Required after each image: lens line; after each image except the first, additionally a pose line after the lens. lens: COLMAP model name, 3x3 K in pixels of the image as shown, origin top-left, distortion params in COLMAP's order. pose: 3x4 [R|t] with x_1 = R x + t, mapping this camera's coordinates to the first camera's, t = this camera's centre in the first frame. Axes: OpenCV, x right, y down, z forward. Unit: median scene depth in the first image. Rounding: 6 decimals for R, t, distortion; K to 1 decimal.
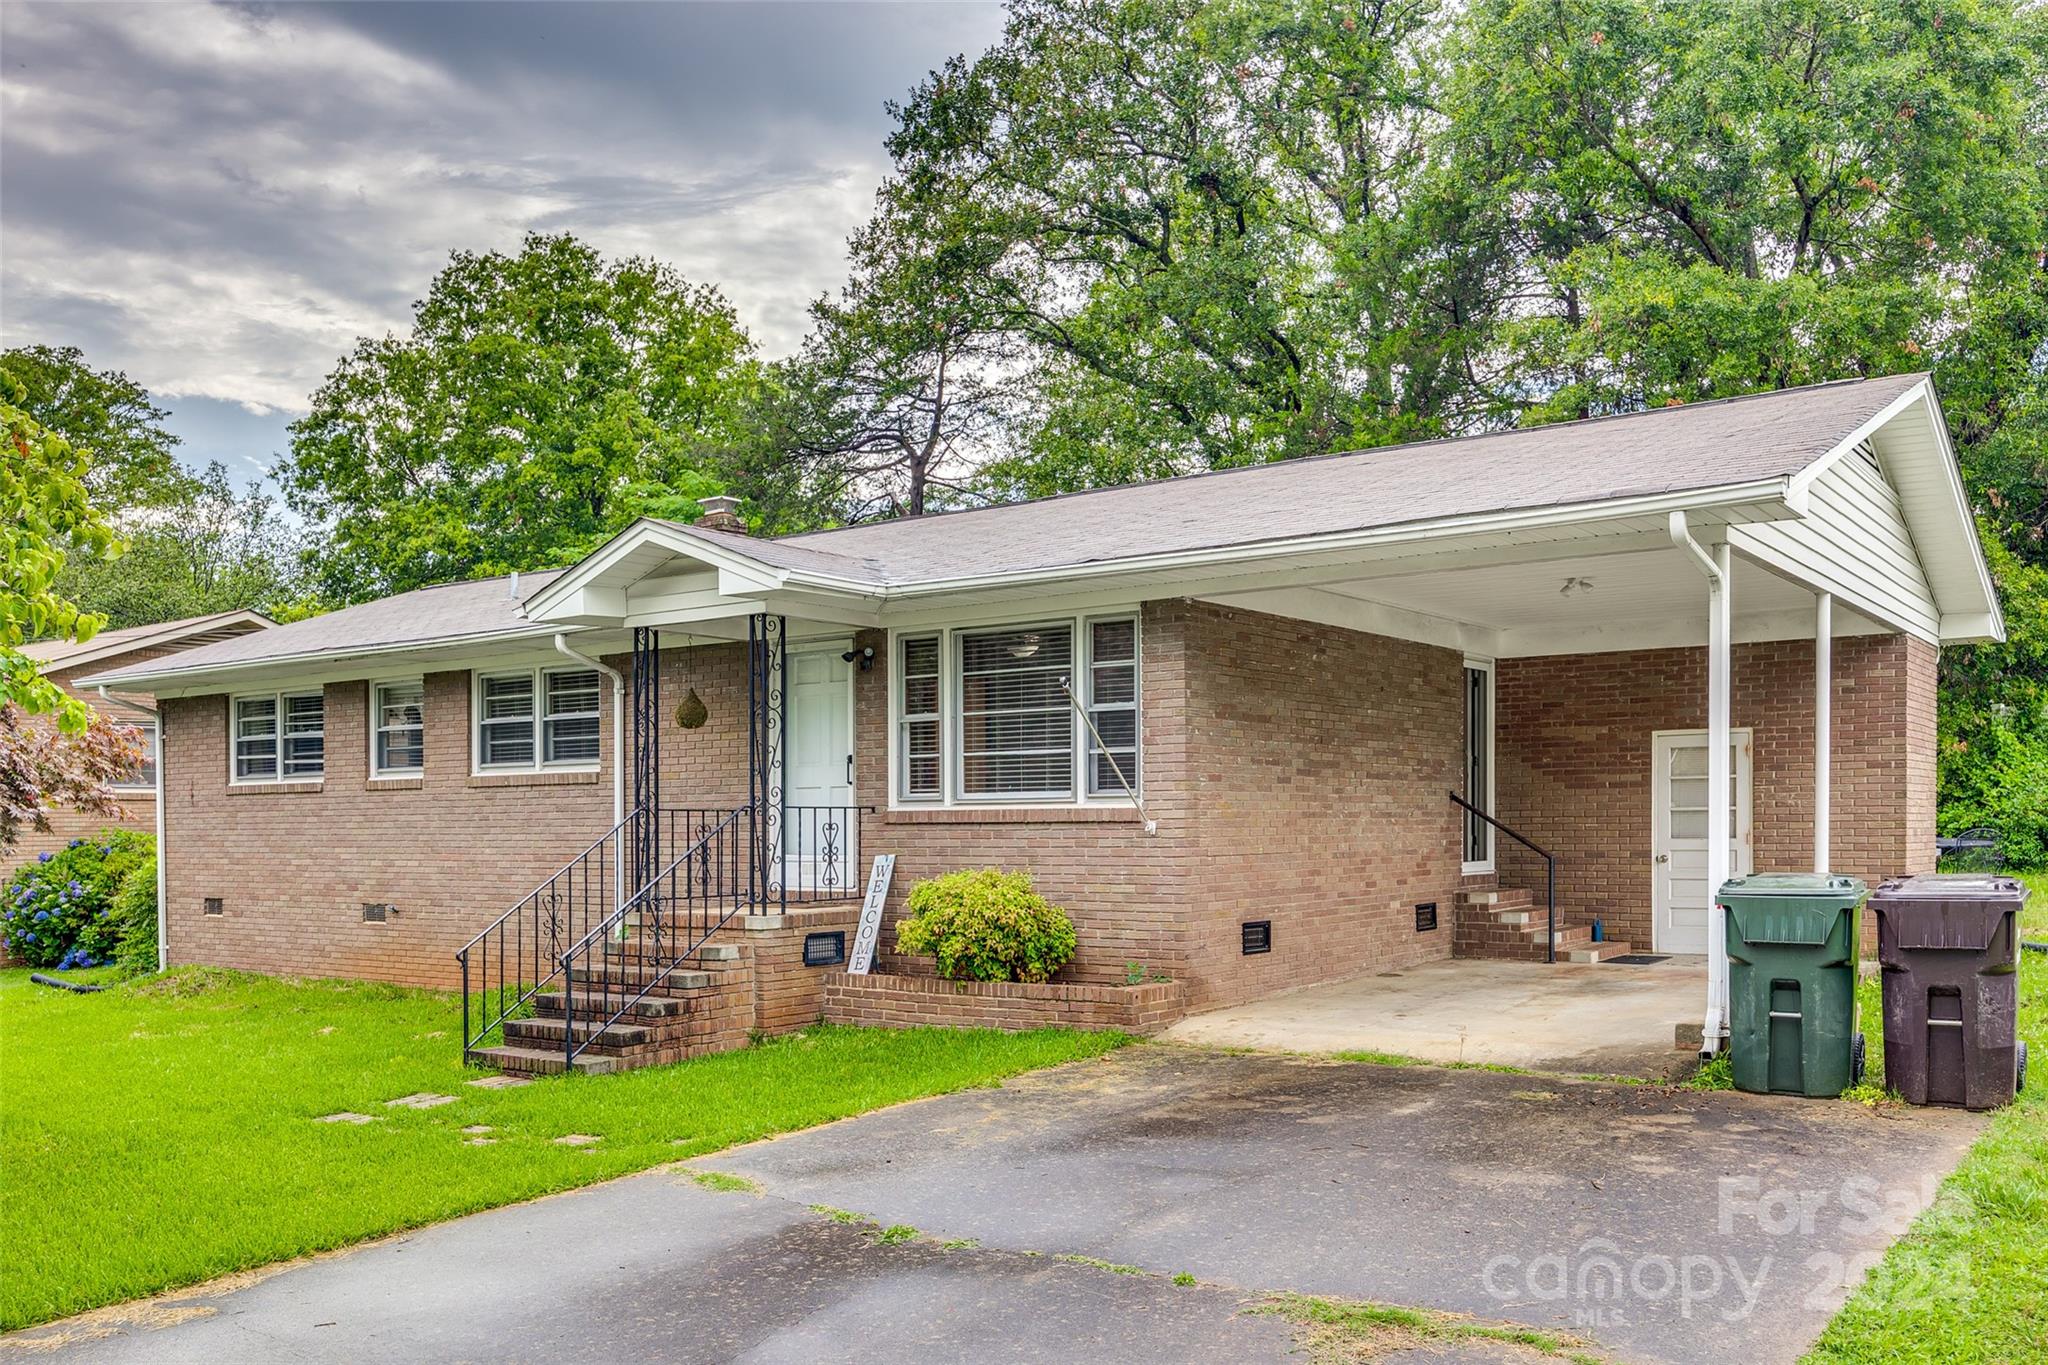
lens RADIAL K [[1705.9, 0, 1030.1], [0, 1705.9, 847.9], [0, 0, 1]] dist [-0.005426, 0.011836]
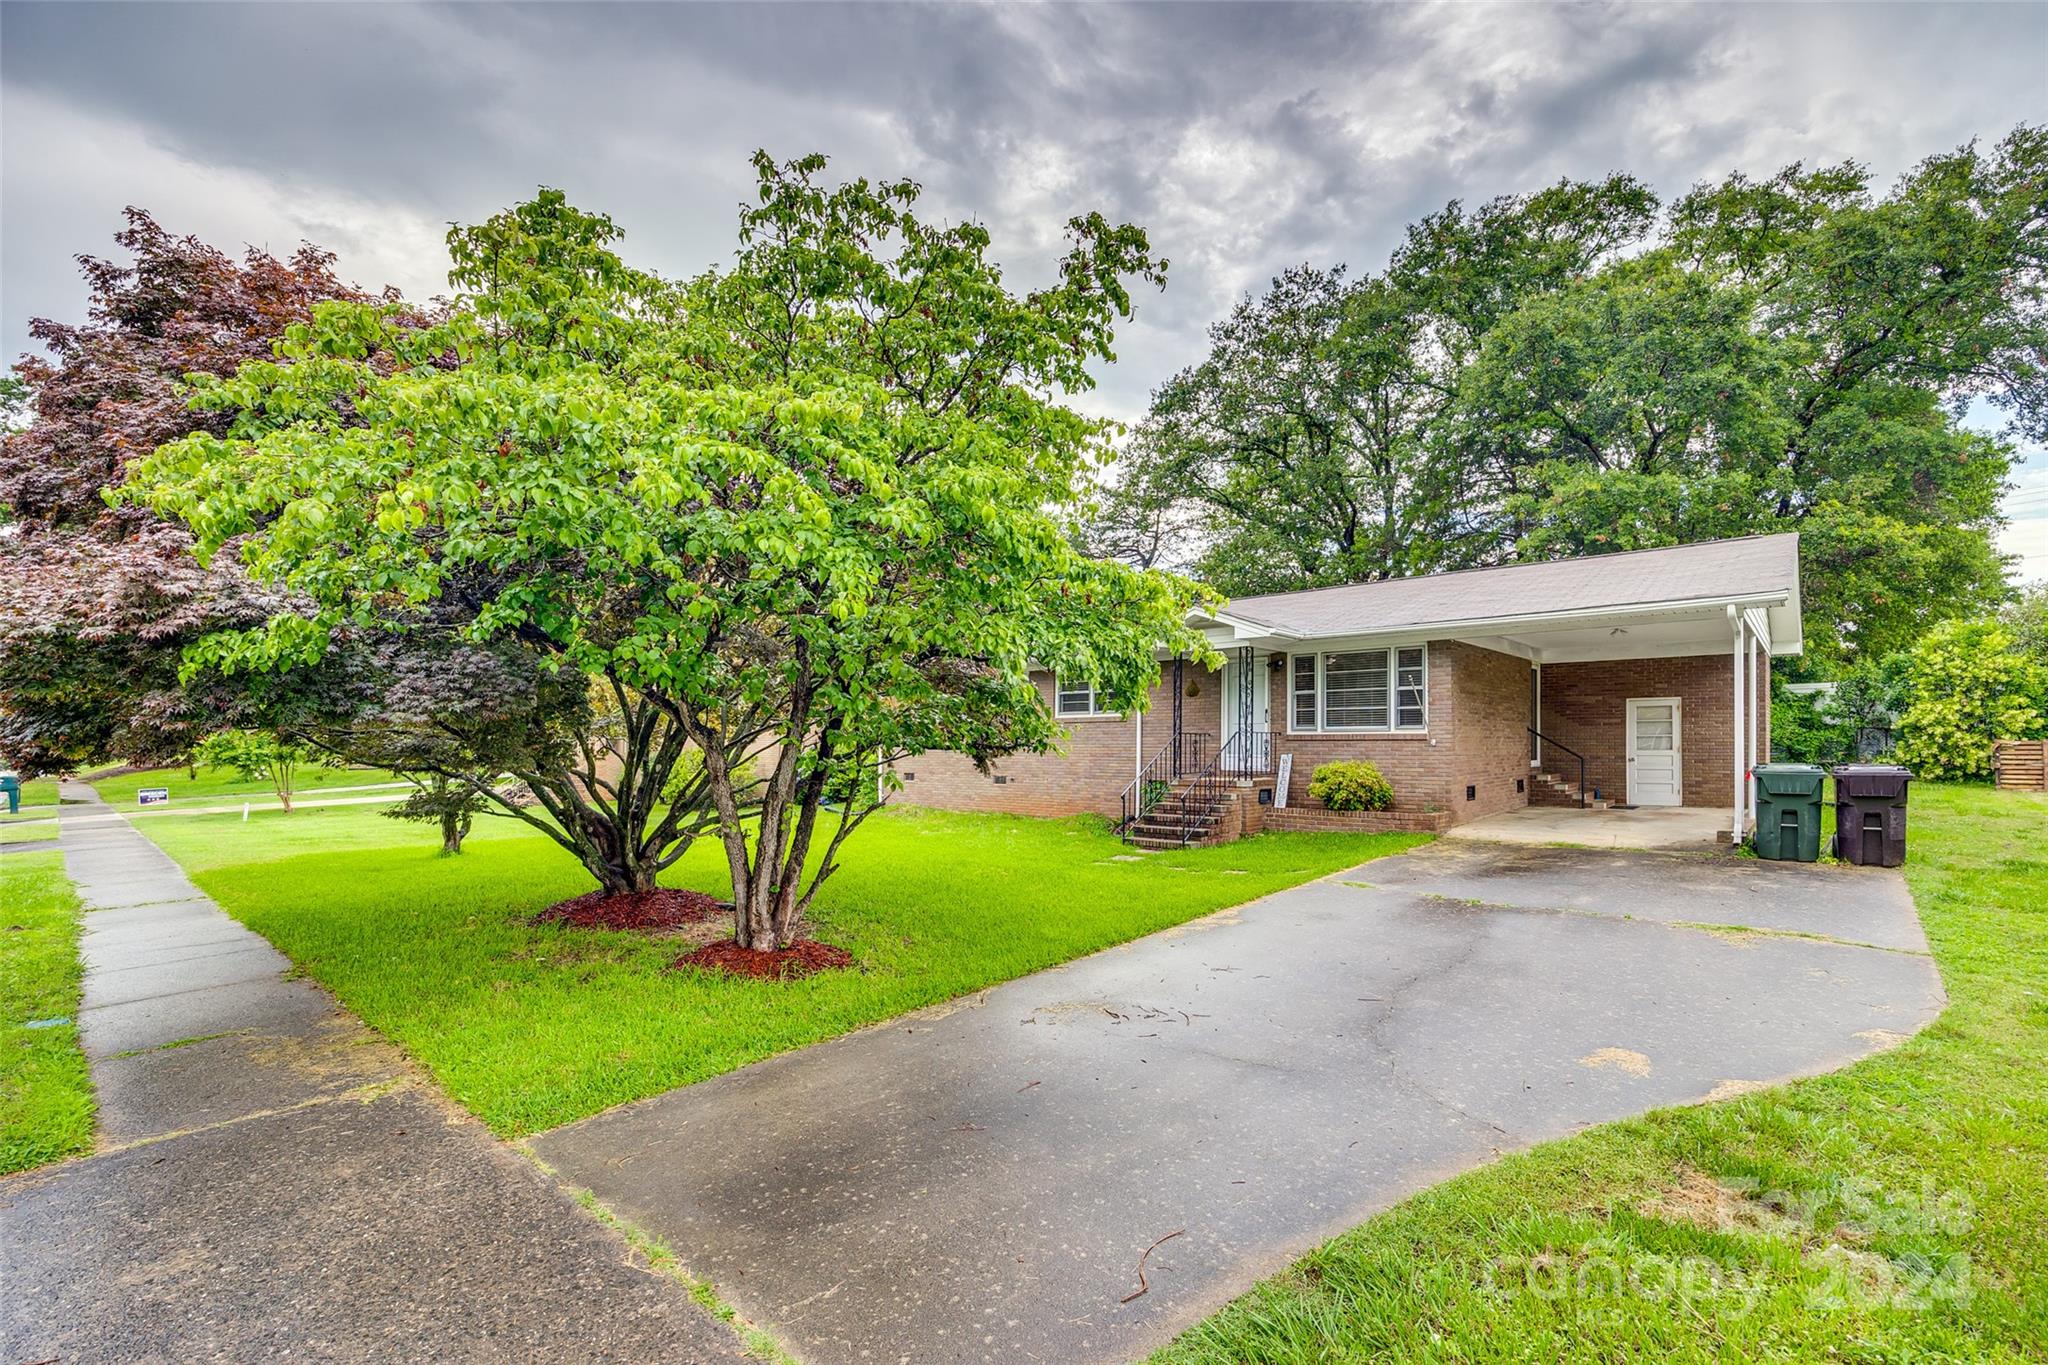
lens RADIAL K [[889.4, 0, 1058.7], [0, 889.4, 736.7], [0, 0, 1]] dist [-0.002216, 0.000312]
pose [[0.996293, 0.005508, -0.085846, -0.238531], [-0.007369, 0.999744, -0.021384, 0.006813], [0.085706, 0.021937, 0.996079, -0.149001]]
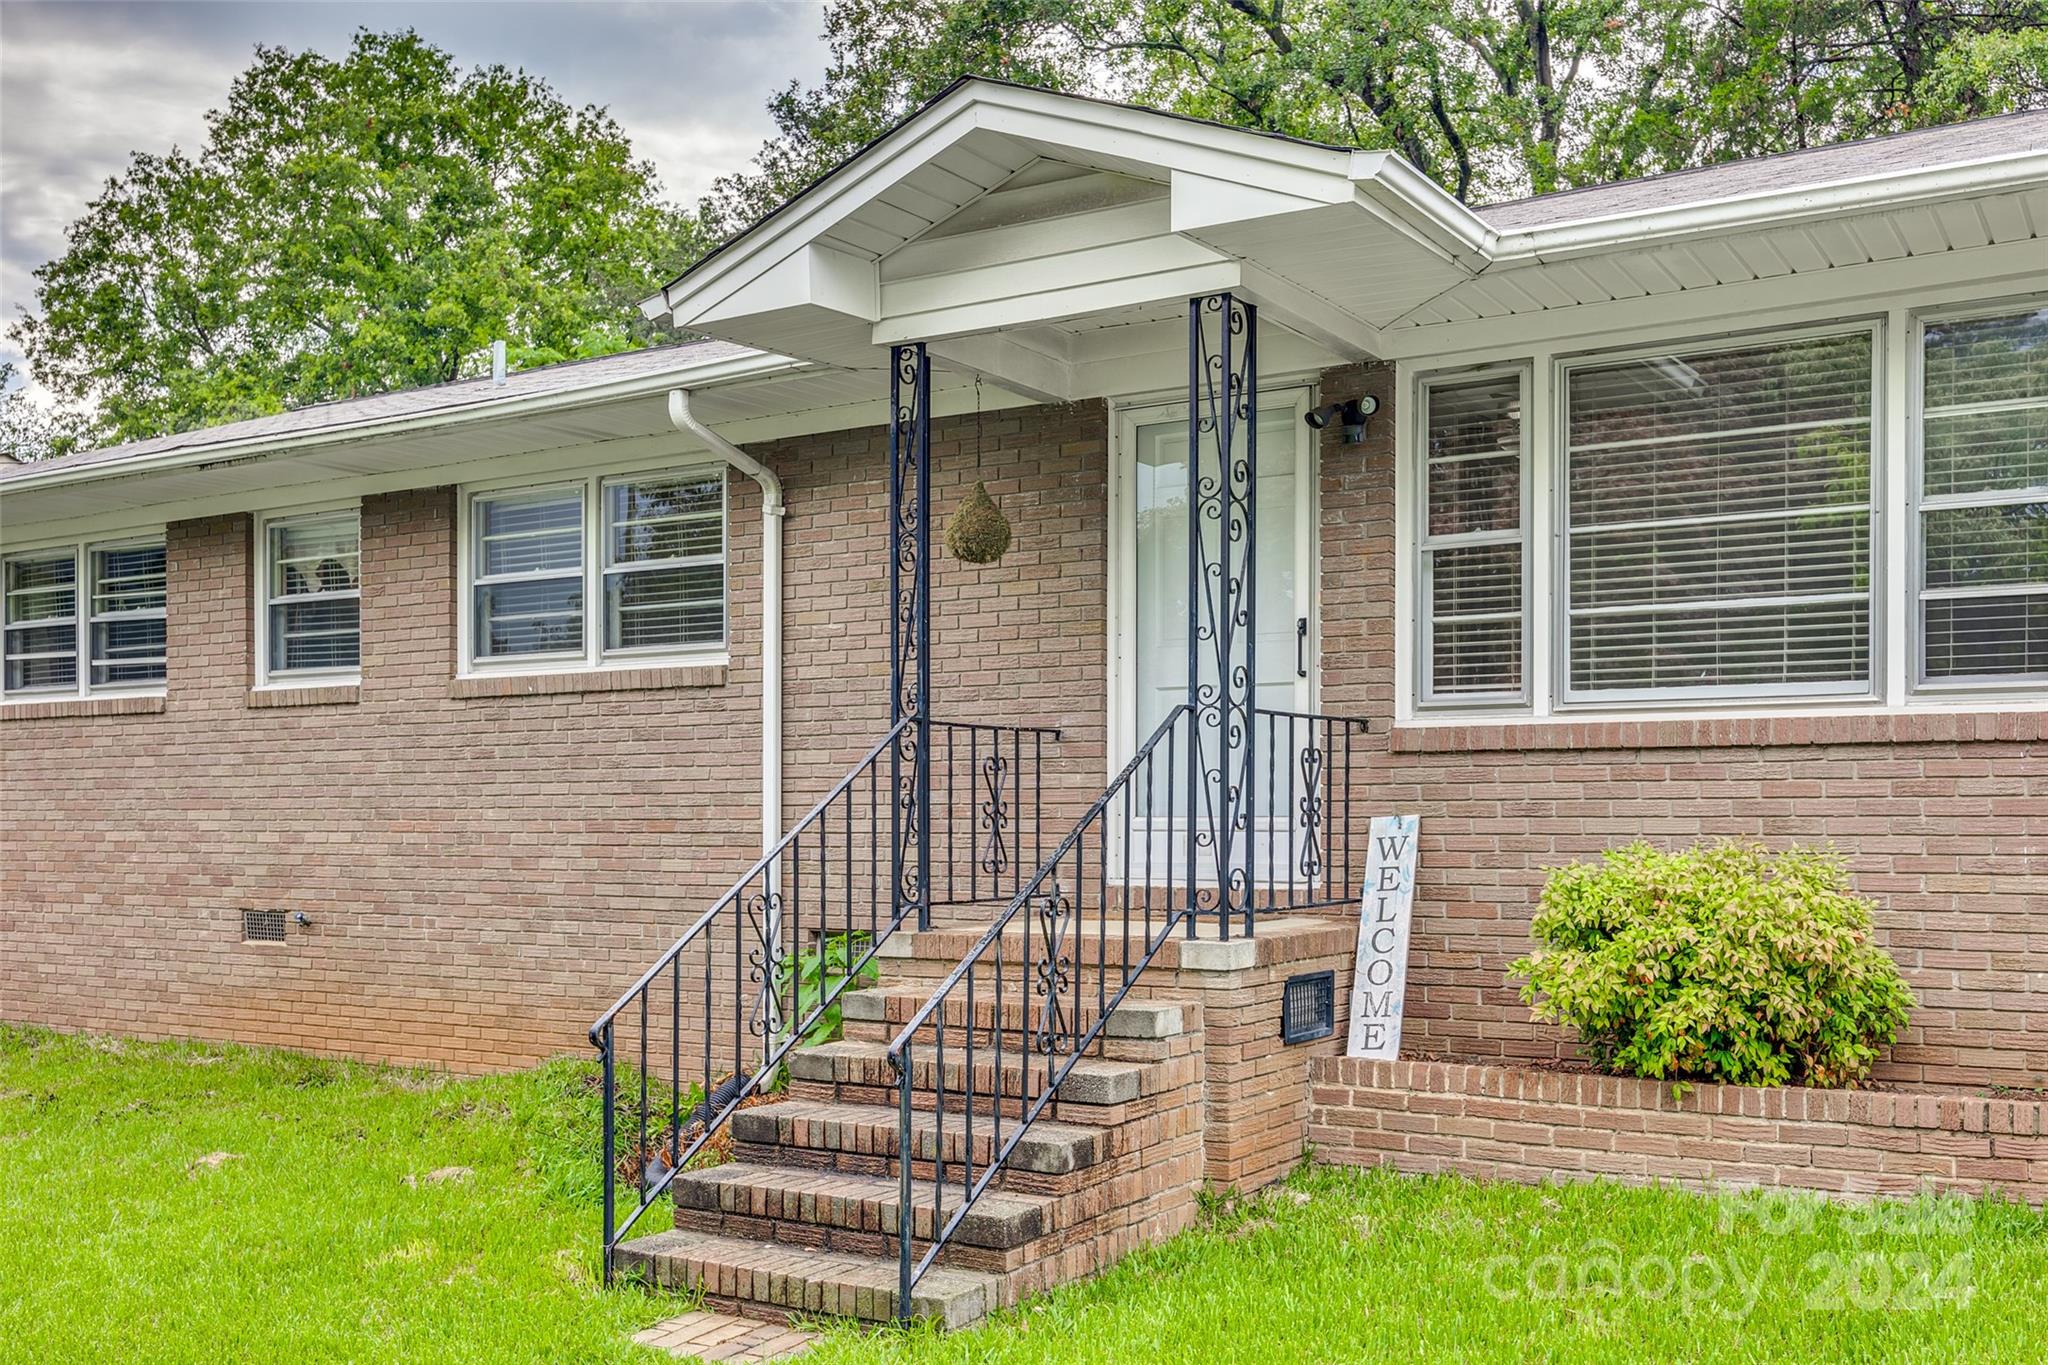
lens RADIAL K [[1993.8, 0, 1054.3], [0, 1993.8, 853.8], [0, 0, 1]] dist [0.000472, 0.000000]
pose [[0.997551, 0.004340, 0.069811, -0.190513], [-0.004774, 0.999970, 0.006052, 0.010223], [-0.069782, -0.006370, 0.997542, 0.362899]]
